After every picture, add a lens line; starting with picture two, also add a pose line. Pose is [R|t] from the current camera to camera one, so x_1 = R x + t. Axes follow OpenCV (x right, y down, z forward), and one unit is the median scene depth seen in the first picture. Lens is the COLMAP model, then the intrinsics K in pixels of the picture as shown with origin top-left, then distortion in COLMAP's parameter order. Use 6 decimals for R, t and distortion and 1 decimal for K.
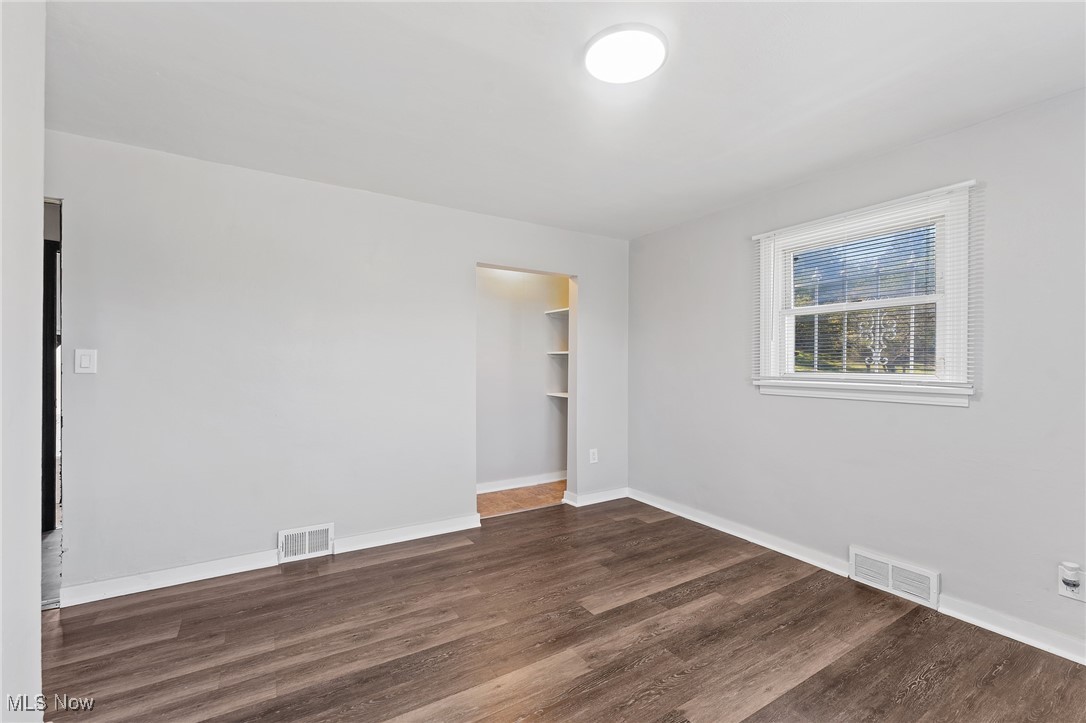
lens RADIAL K [[446.8, 0, 542.3], [0, 446.8, 364.1], [0, 0, 1]] dist [-0.002386, -0.000411]
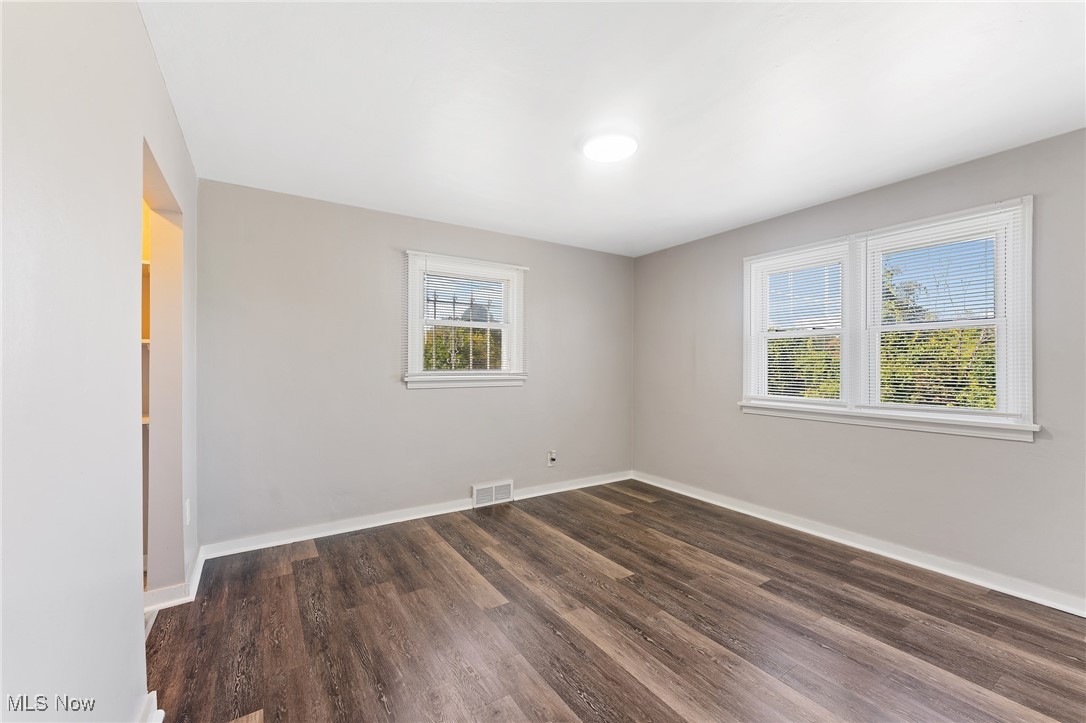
lens RADIAL K [[446.8, 0, 542.3], [0, 446.8, 364.1], [0, 0, 1]] dist [-0.002386, -0.000411]
pose [[-0.016523, -0.007833, 0.999833, -0.797151], [0.001318, 0.999968, 0.007856, -0.010067], [-0.999863, 0.001448, -0.016512, 0.795443]]
